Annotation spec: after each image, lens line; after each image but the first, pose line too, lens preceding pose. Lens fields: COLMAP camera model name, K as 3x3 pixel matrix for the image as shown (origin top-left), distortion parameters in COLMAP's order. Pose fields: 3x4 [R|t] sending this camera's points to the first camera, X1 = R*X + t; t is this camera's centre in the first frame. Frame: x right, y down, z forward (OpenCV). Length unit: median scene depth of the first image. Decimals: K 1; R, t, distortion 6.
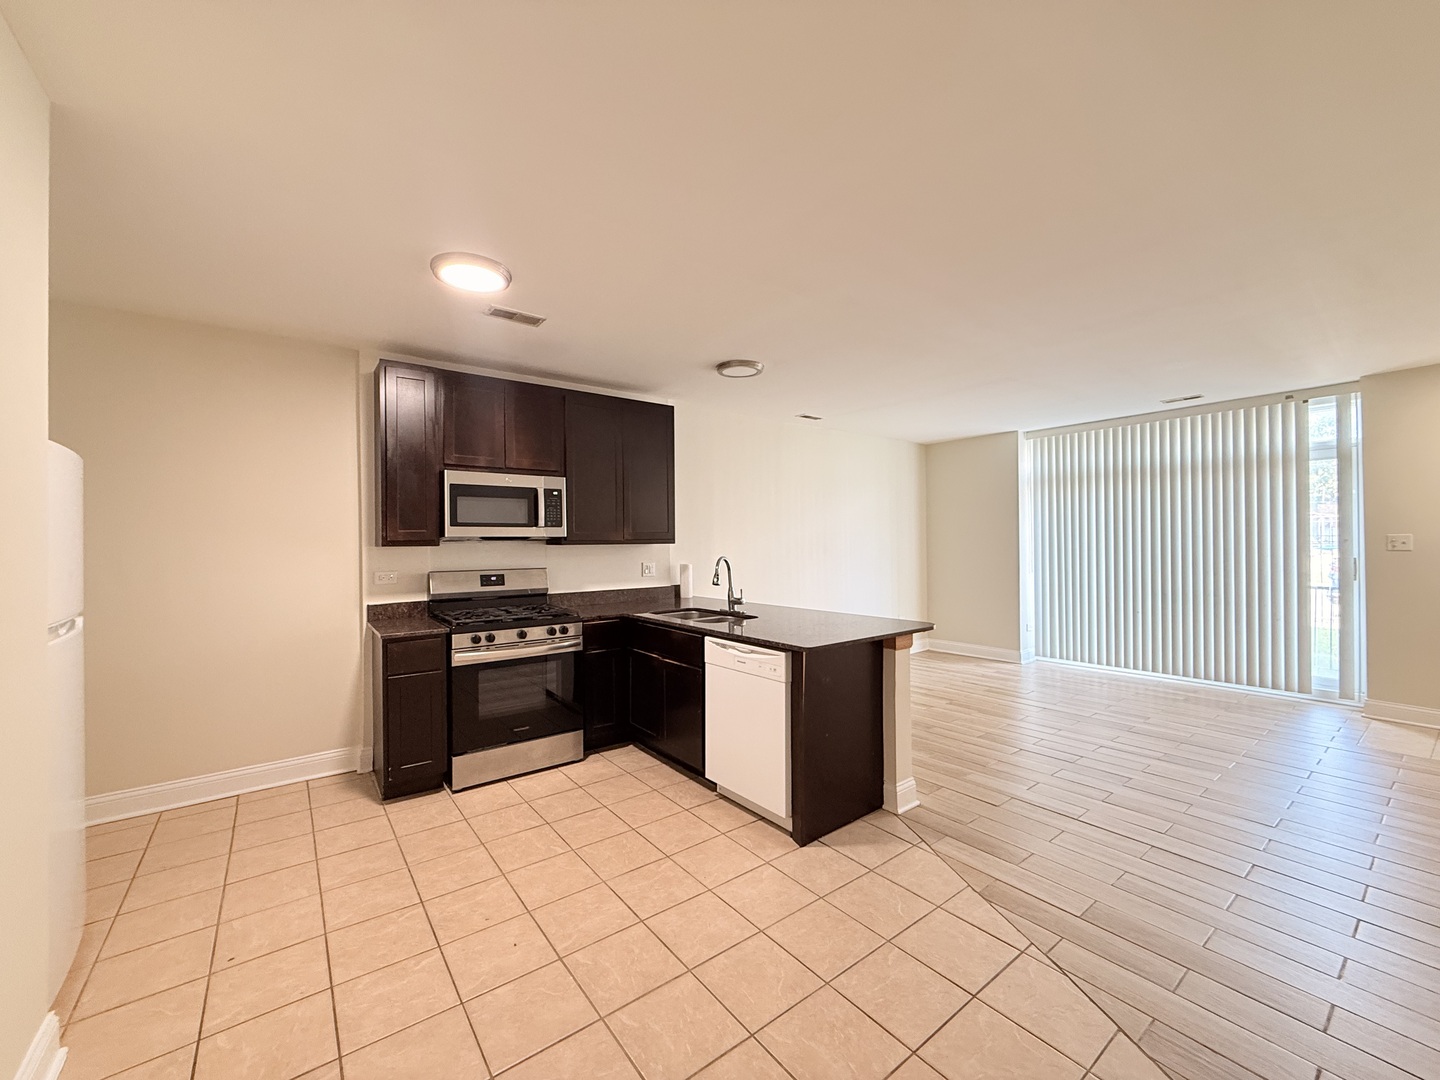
lens RADIAL K [[573.1, 0, 716.0], [0, 573.1, 539.8], [0, 0, 1]] dist [0.000566, 0.000348]
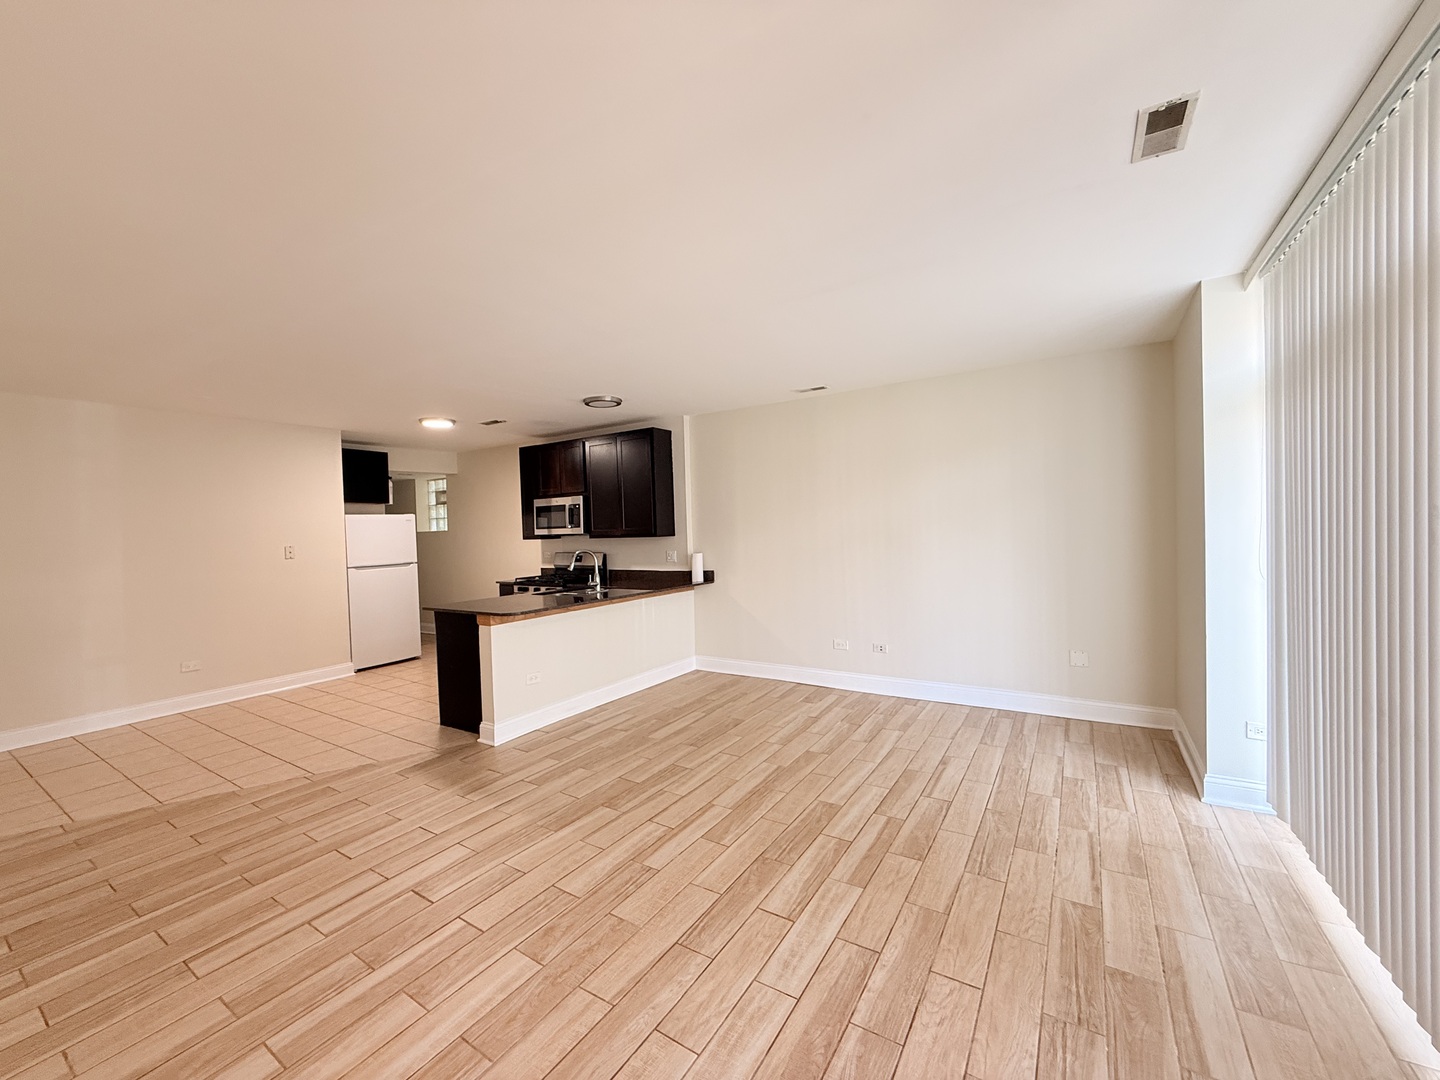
lens RADIAL K [[573.1, 0, 715.4], [0, 573.1, 539.8], [0, 0, 1]] dist [0.000566, 0.000348]
pose [[0.345163, 0.018050, -0.938369, 1.369952], [0.029308, 0.999120, 0.029999, -0.025546], [0.938085, -0.037856, 0.344330, 0.816776]]
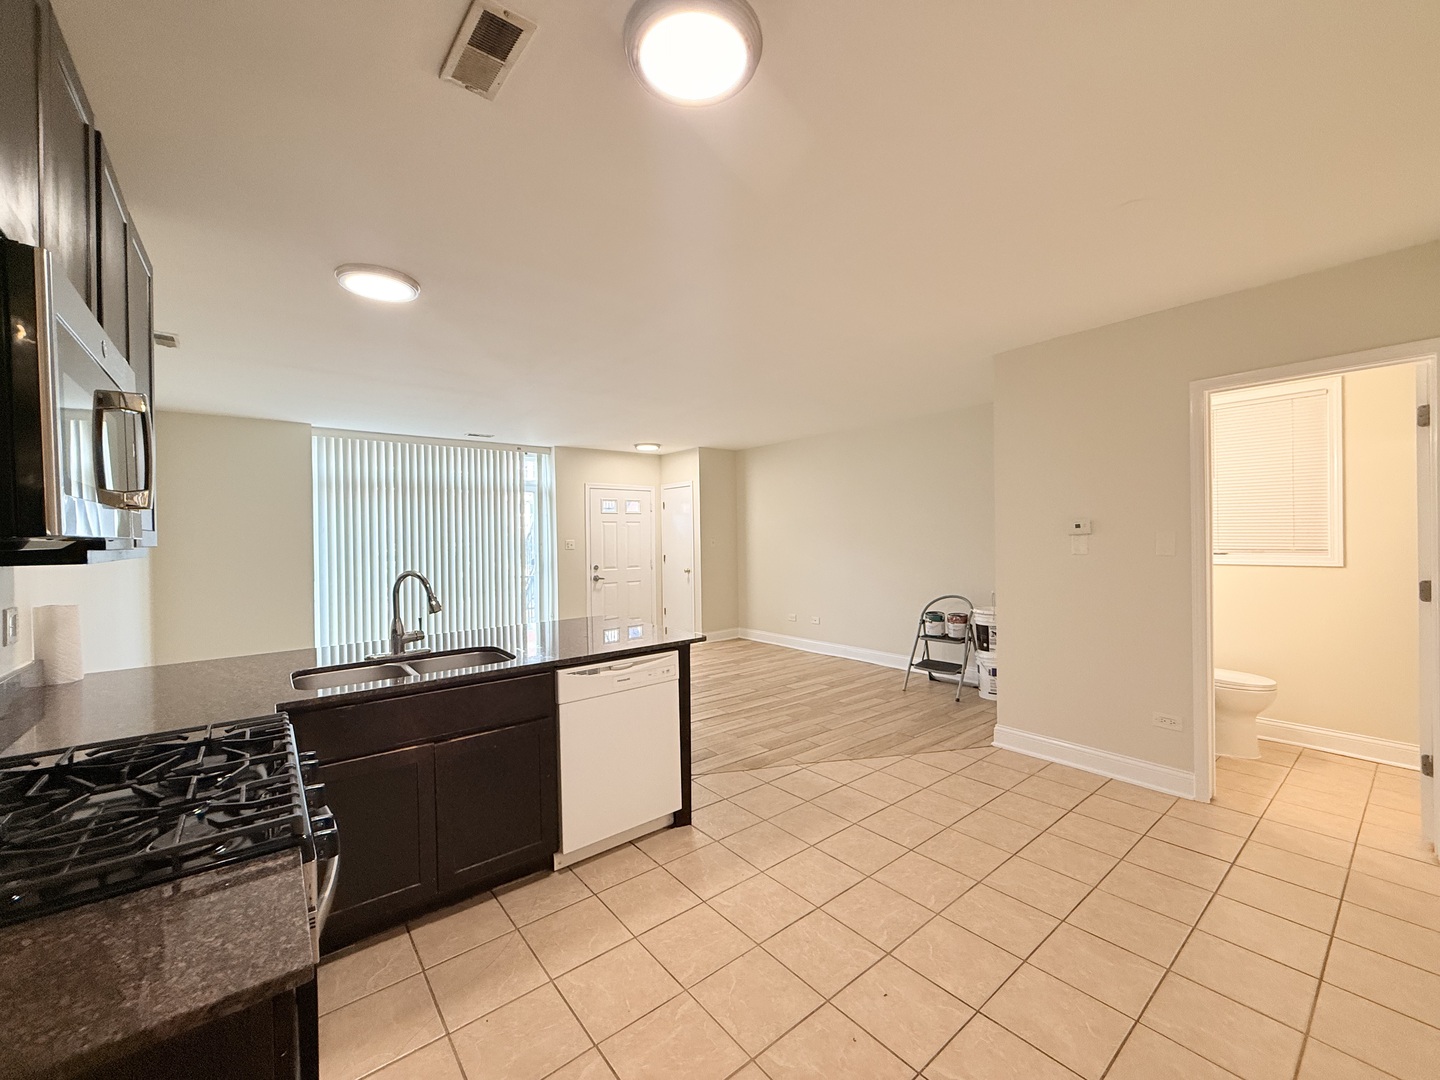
lens RADIAL K [[573.1, 0, 716.0], [0, 573.1, 545.8], [0, 0, 1]] dist [0.000566, 0.000348]
pose [[-0.025331, -0.005166, 0.999666, -0.636360], [0.014698, 0.999877, 0.005540, 0.002203], [-0.999571, 0.014833, -0.025251, 0.661779]]
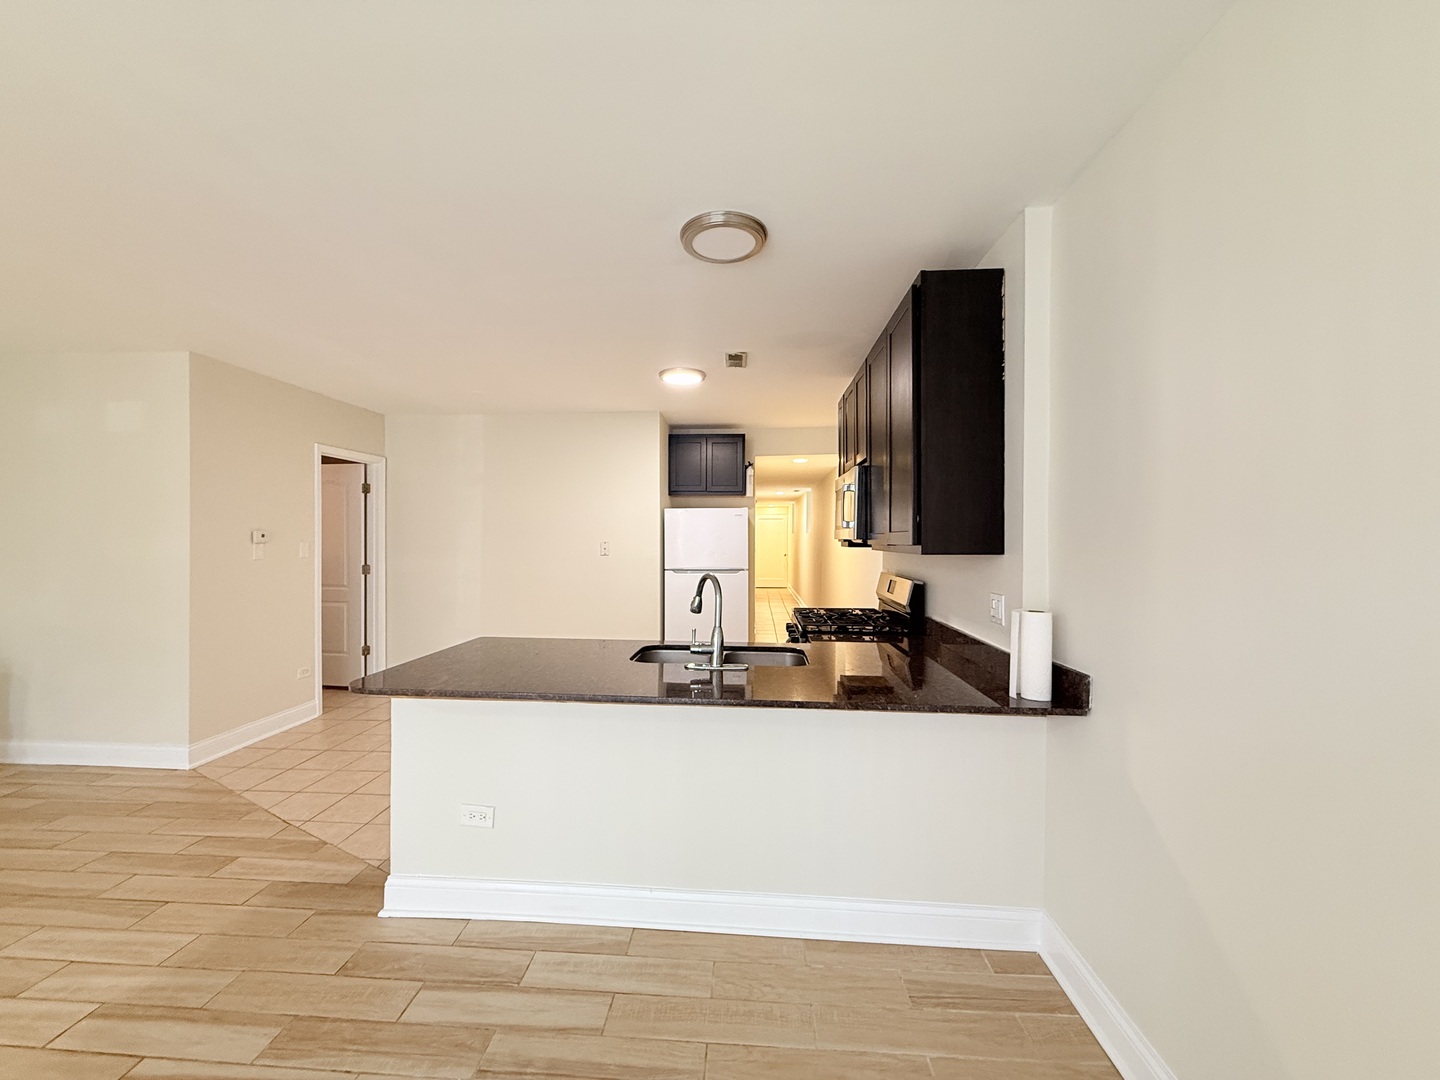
lens RADIAL K [[573.1, 0, 720.2], [0, 573.1, 533.6], [0, 0, 1]] dist [0.000566, 0.000348]
pose [[-0.649437, -0.001772, -0.760414, 0.492527], [0.001556, 0.999992, -0.003659, -0.013074], [0.760414, -0.003560, -0.649429, 1.411179]]
